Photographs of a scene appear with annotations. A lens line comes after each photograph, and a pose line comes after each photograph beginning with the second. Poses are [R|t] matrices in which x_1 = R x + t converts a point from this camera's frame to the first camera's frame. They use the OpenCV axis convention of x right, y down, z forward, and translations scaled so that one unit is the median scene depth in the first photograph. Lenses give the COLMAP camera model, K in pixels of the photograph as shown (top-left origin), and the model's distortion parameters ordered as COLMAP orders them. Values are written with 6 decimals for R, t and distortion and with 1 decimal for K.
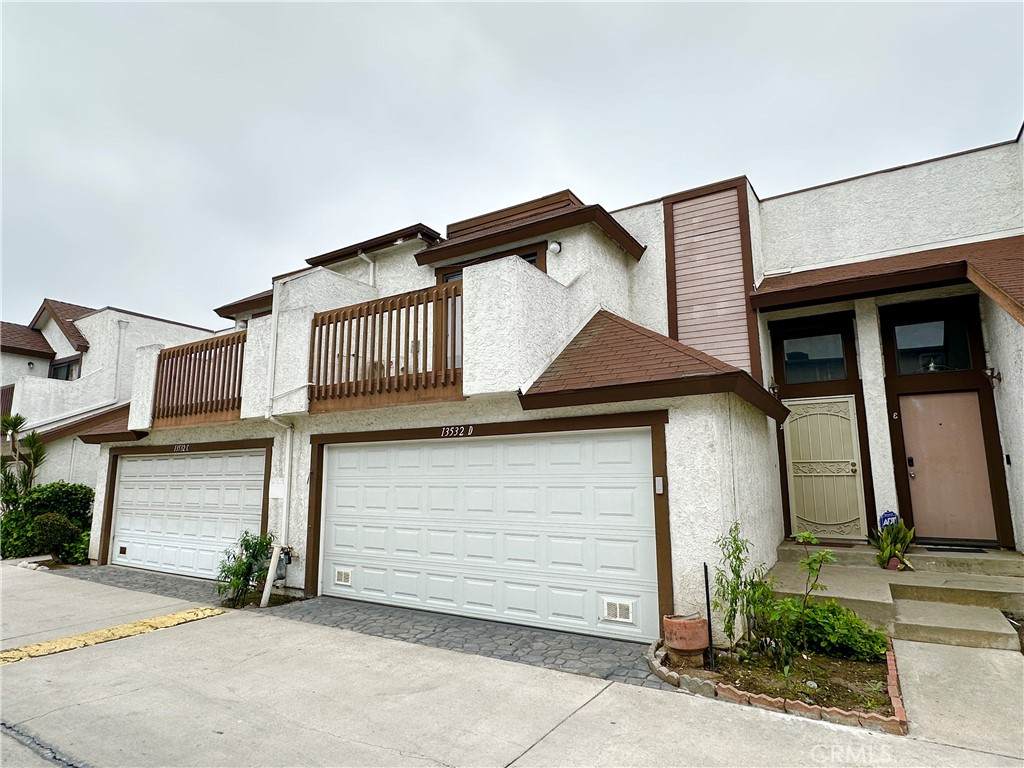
lens RADIAL K [[571.6, 0, 510.3], [0, 571.6, 384.9], [0, 0, 1]] dist [-0.001993, 0.001451]
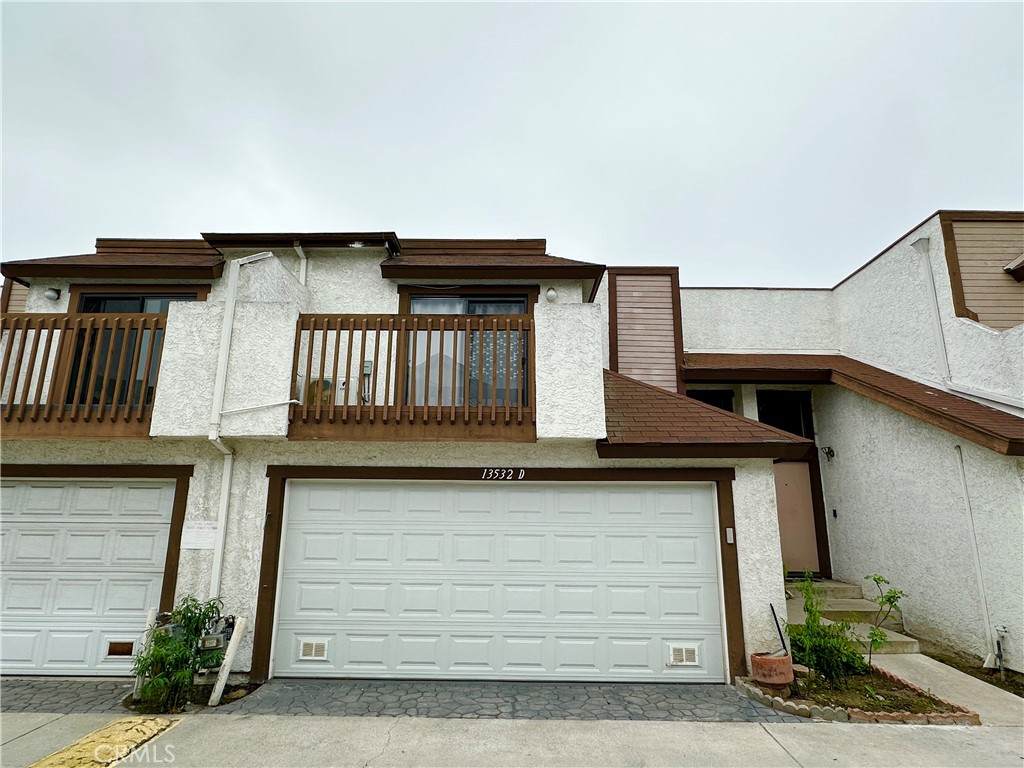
lens RADIAL K [[571.6, 0, 510.4], [0, 571.6, 385.9], [0, 0, 1]] dist [-0.001993, 0.001451]
pose [[0.856199, 0.126809, 0.500841, -0.512079], [-0.097432, 0.991647, -0.084515, 0.015466], [-0.507375, 0.023564, 0.861403, 0.178810]]
